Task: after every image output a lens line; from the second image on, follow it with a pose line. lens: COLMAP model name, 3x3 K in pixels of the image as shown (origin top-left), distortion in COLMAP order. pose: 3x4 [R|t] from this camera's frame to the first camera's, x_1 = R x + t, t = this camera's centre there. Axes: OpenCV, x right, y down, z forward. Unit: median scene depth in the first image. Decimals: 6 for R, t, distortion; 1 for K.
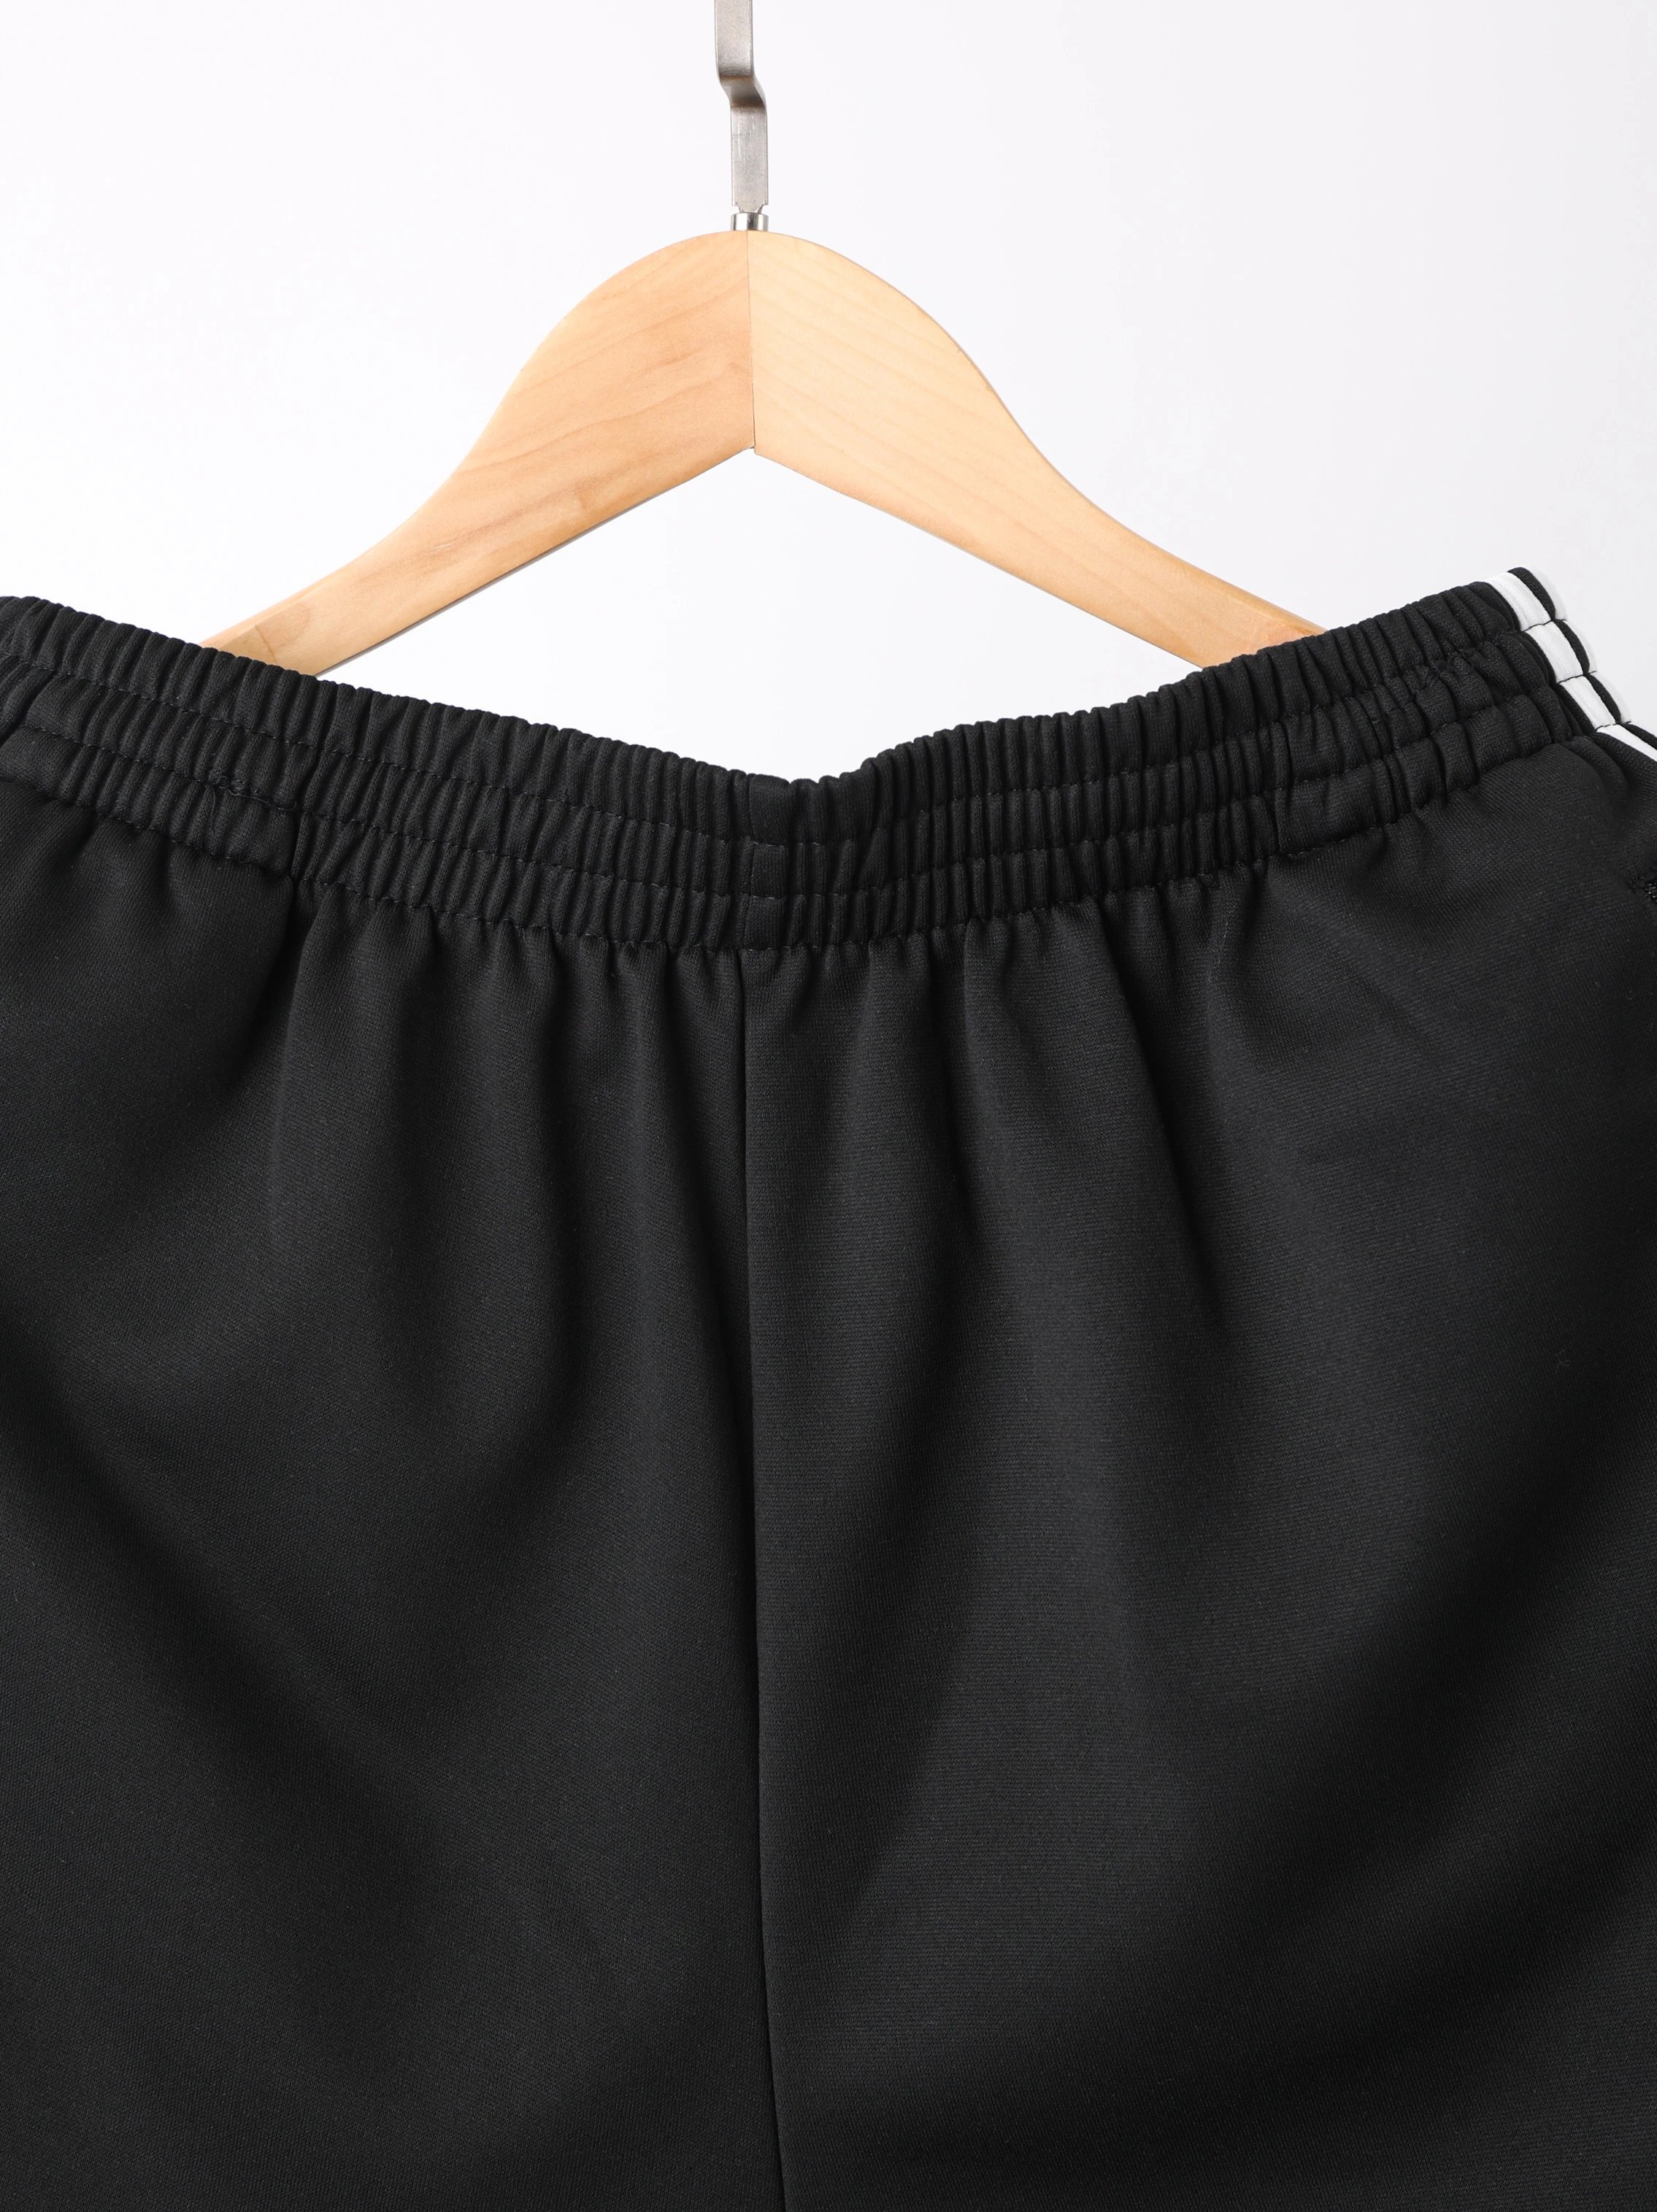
lens RADIAL K [[2918.3, 0, 834.9], [0, 2918.3, 1099.3], [0, 0, 1]] dist [0.032509, 0.000000]
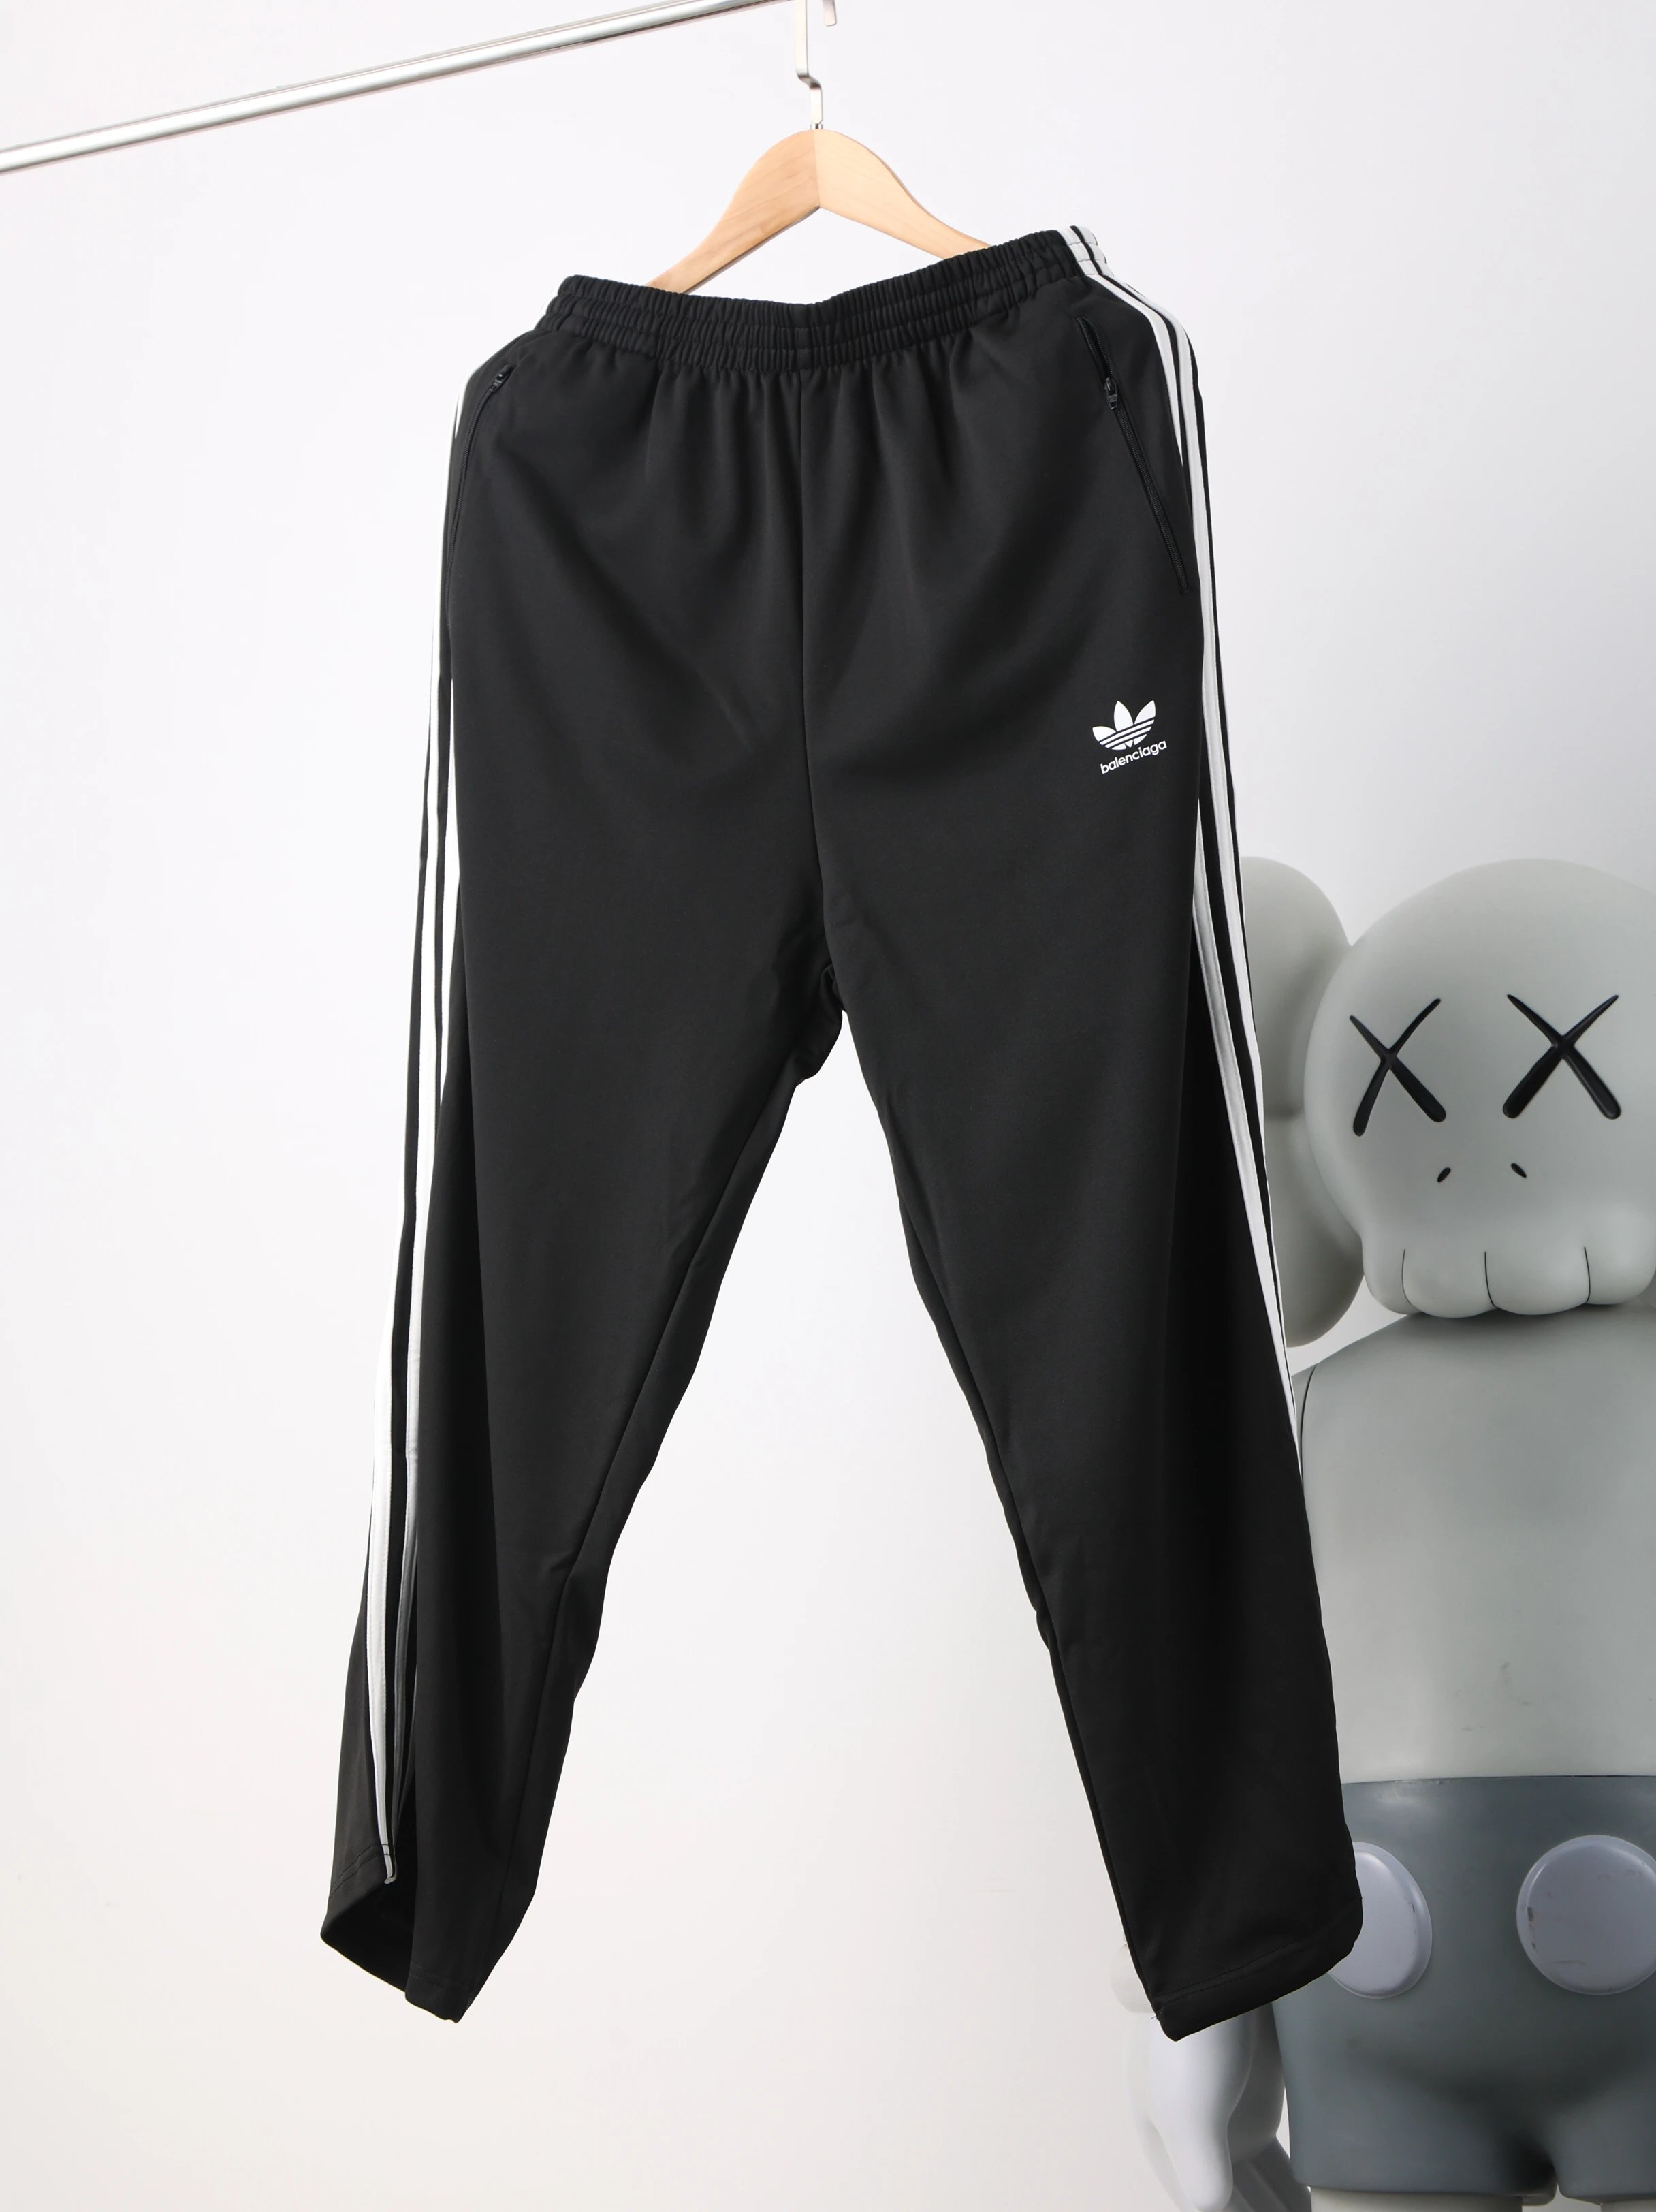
lens RADIAL K [[5547.0, 0, 847.2], [0, 5547.0, 1104.1], [0, 0, 1]] dist [0.569967, 0.000000]
pose [[0.961563, -0.028191, -0.273135, 1.524811], [-0.016226, 0.987144, -0.159009, 1.565078], [0.274106, 0.157329, 0.948743, -4.194529]]
